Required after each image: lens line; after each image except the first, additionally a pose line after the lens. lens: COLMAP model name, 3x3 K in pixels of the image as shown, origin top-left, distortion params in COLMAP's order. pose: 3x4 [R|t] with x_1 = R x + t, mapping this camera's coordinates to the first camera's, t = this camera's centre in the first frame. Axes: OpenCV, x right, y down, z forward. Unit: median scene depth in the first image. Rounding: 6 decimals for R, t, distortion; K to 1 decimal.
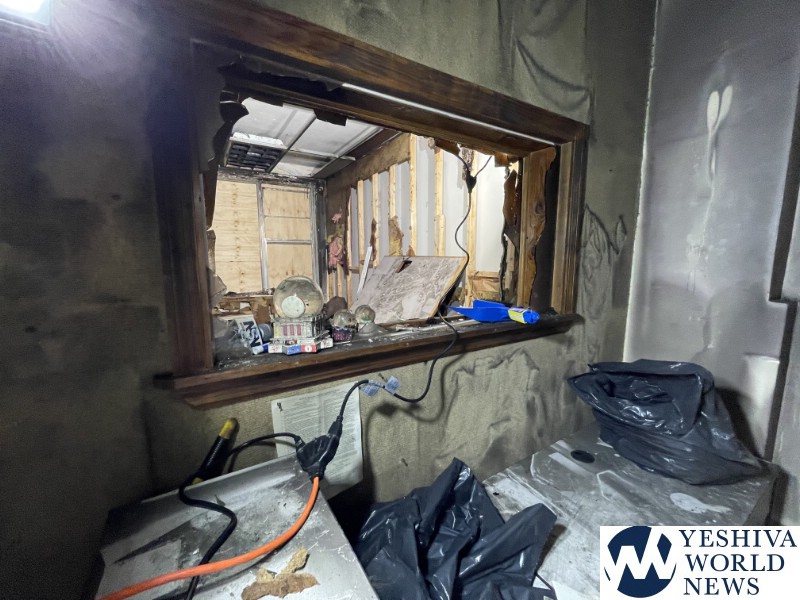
lens RADIAL K [[325.1, 0, 399.6], [0, 325.1, 301.6], [0, 0, 1]] dist [-0.004085, -0.000472]
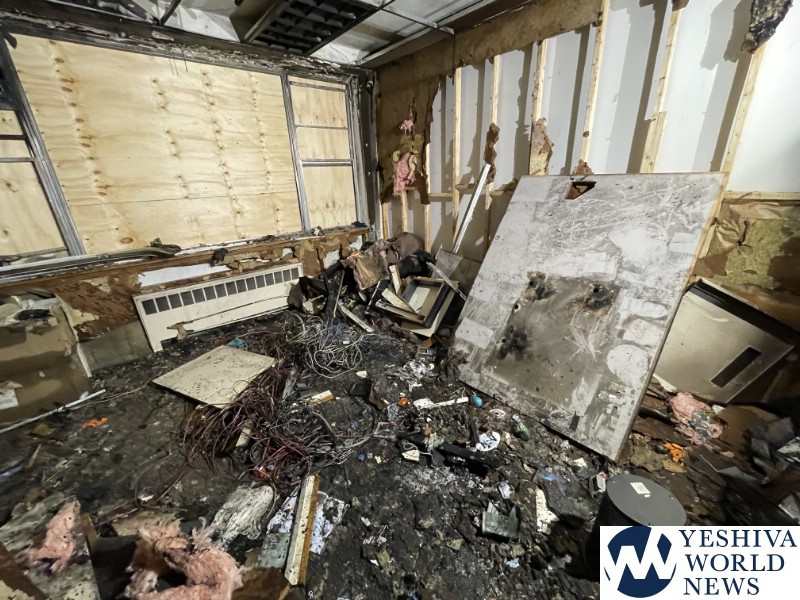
lens RADIAL K [[325.1, 0, 400.3], [0, 325.1, 298.8], [0, 0, 1]] dist [-0.004085, -0.000472]
pose [[0.984932, -0.093506, 0.145486, -0.339068], [0.059833, 0.973520, 0.220631, -0.033898], [-0.162264, -0.208602, 0.964446, 0.188569]]
